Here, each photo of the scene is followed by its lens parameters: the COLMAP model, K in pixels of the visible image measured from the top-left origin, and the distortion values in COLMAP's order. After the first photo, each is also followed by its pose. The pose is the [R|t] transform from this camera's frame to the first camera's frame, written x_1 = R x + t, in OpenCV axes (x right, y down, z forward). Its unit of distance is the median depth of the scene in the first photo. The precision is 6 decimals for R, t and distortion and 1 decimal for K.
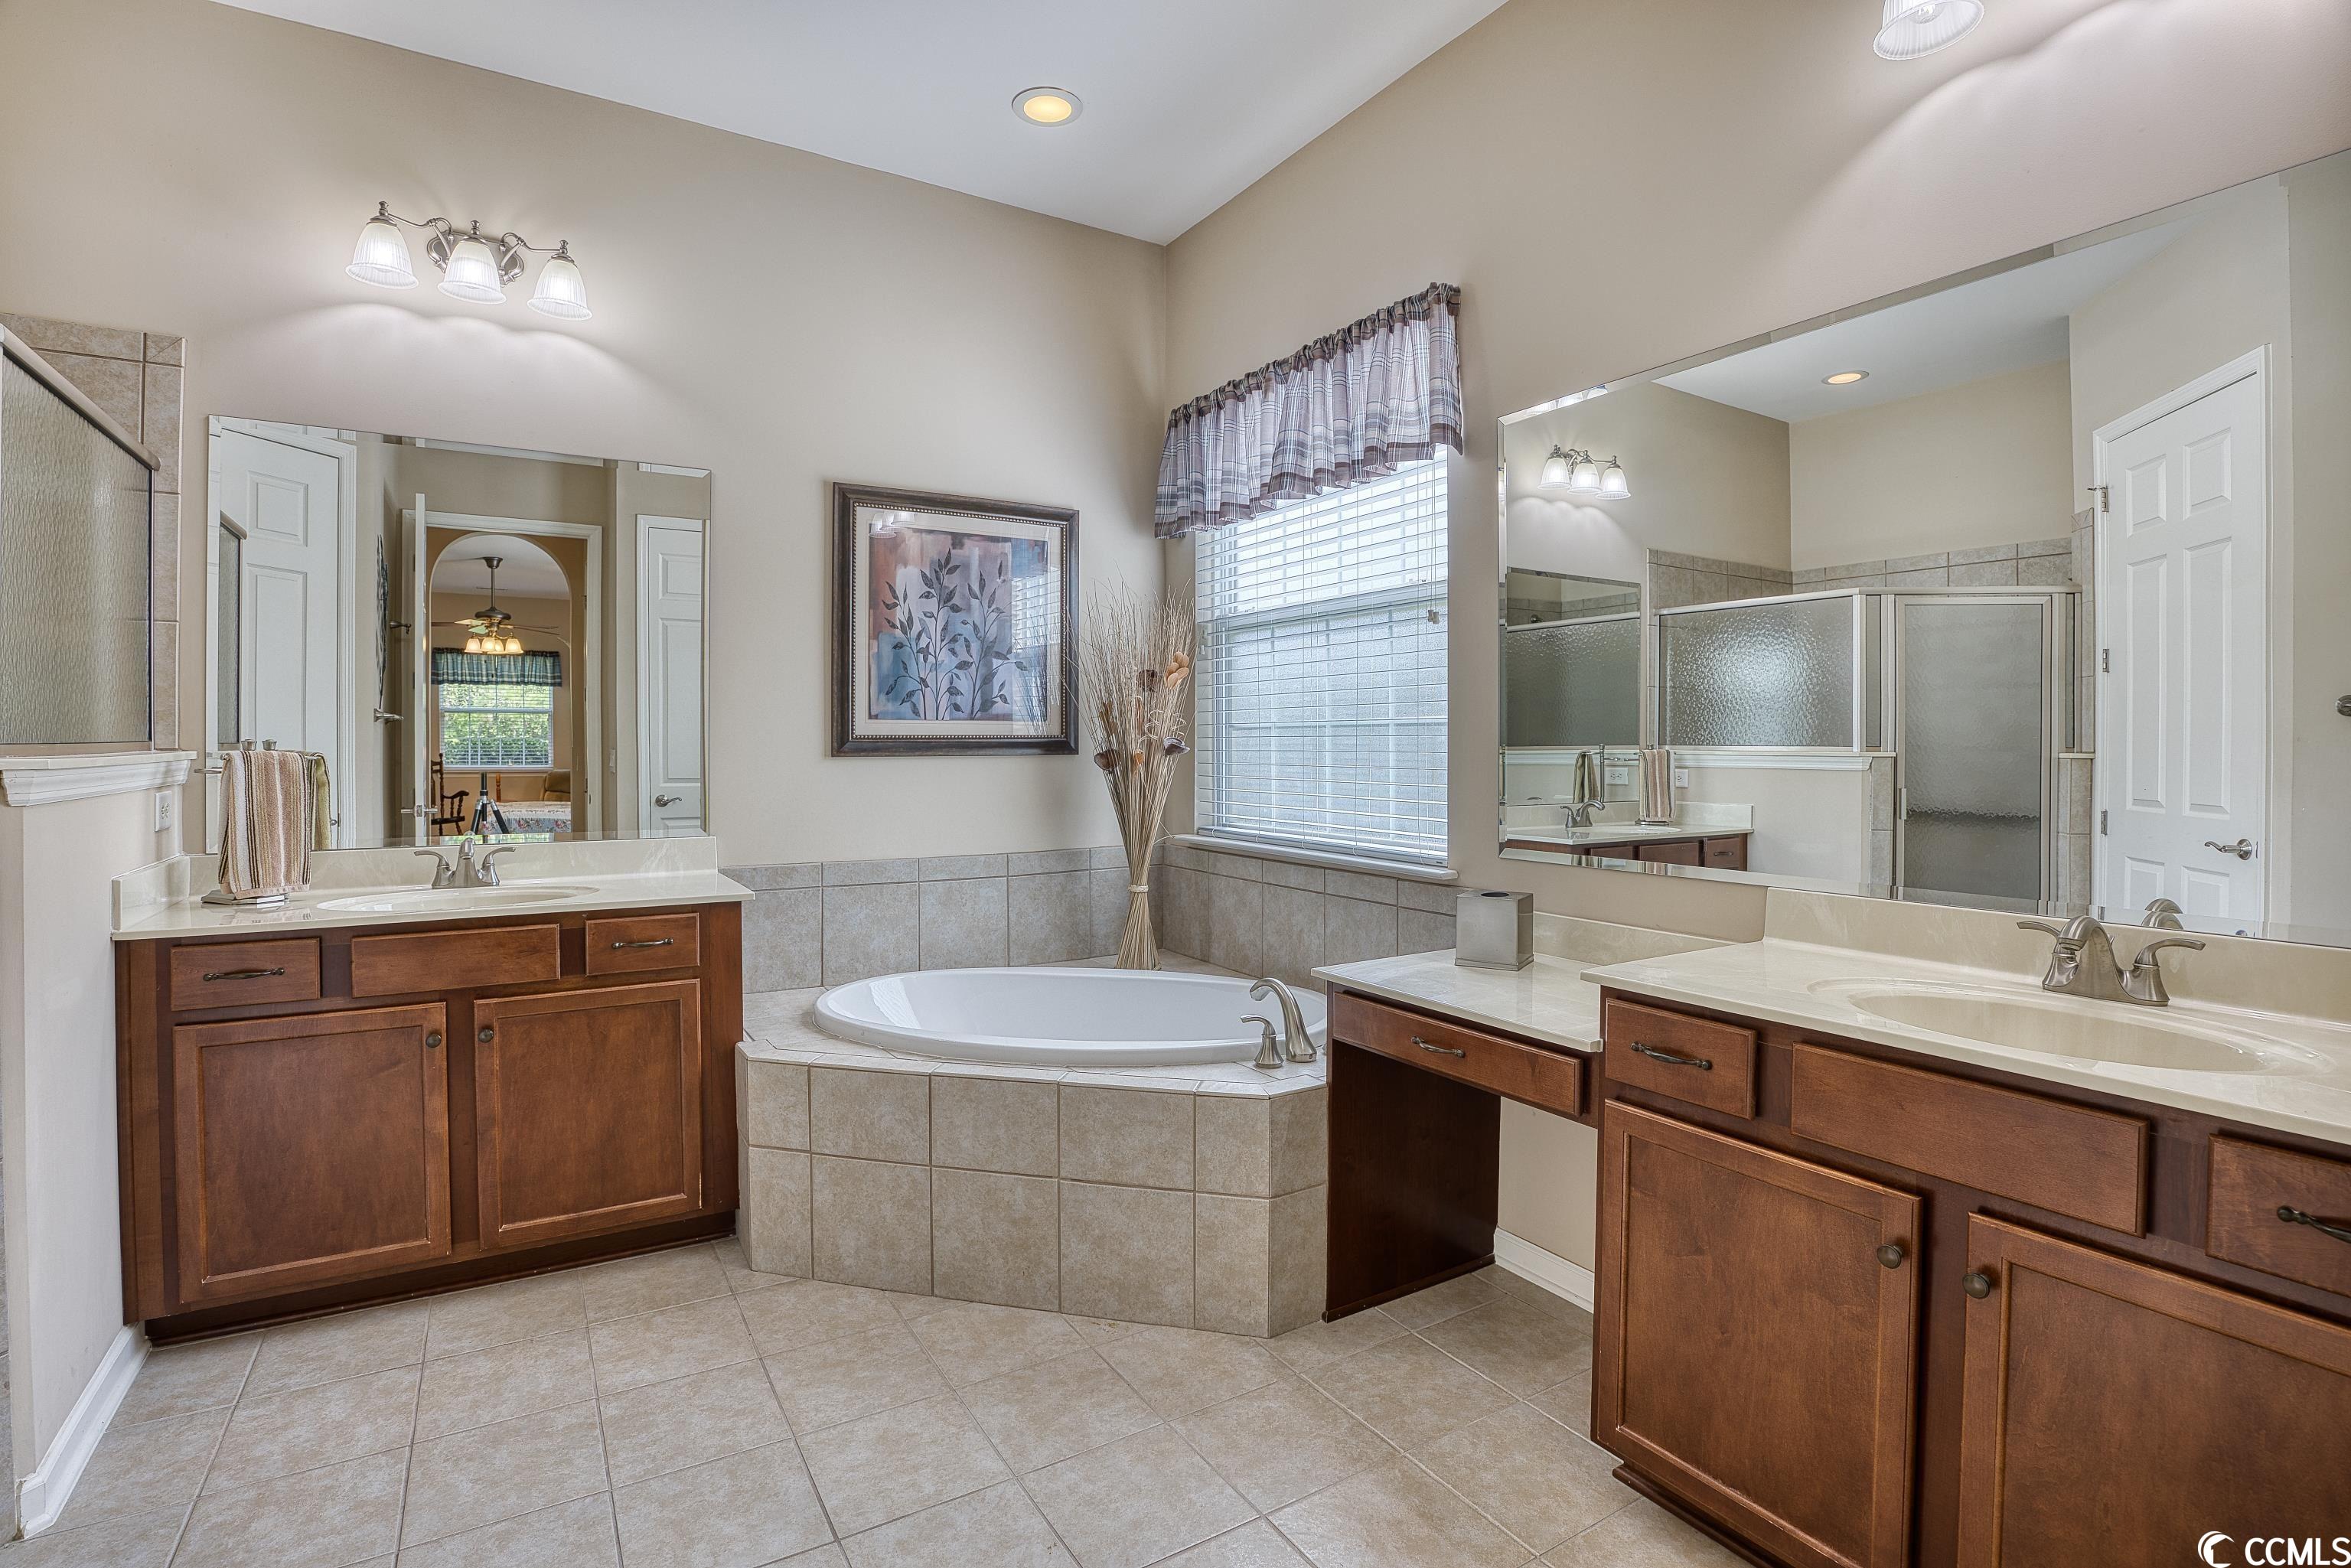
lens RADIAL K [[1095.1, 0, 1173.1], [0, 1095.1, 749.1], [0, 0, 1]] dist [-0.057894, 0.012165]
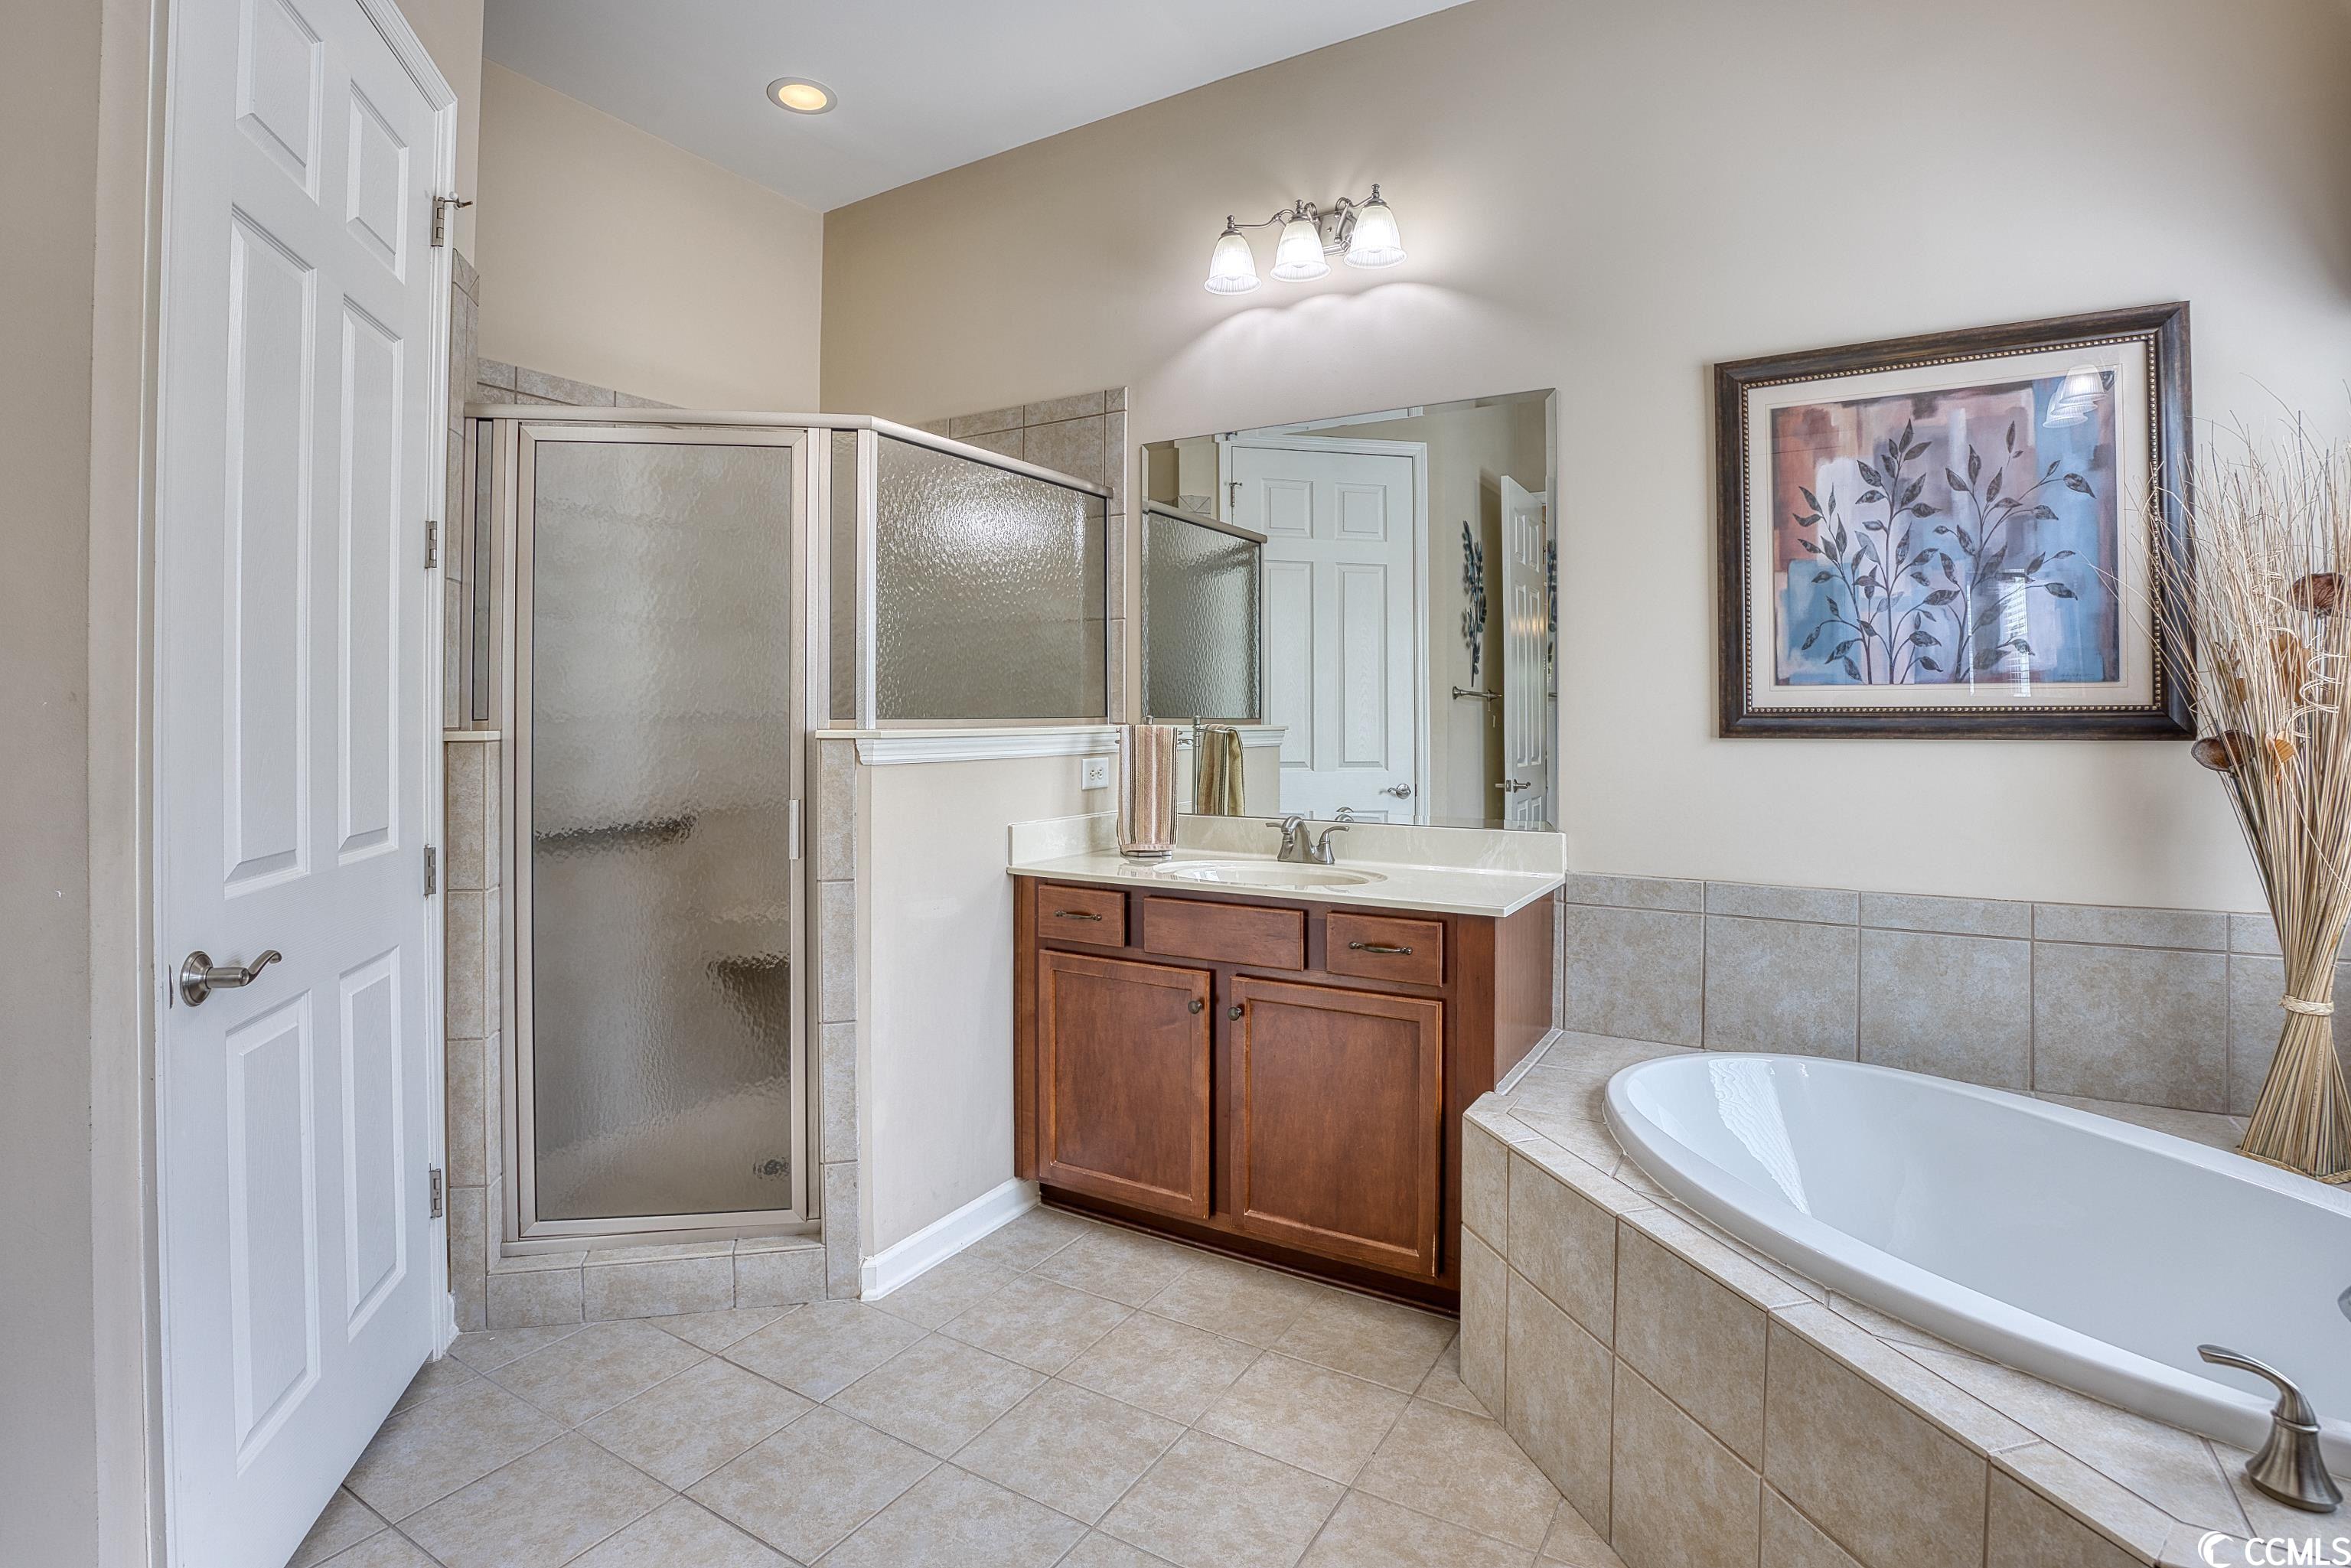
lens RADIAL K [[1160.7, 0, 1173.6], [0, 1160.7, 707.7], [0, 0, 1]] dist [-0.062446, 0.018064]
pose [[0.454946, -0.006997, -0.890492, 0.203918], [-0.005494, 0.999928, -0.010663, -0.003071], [0.890502, 0.009743, 0.454875, 0.321707]]
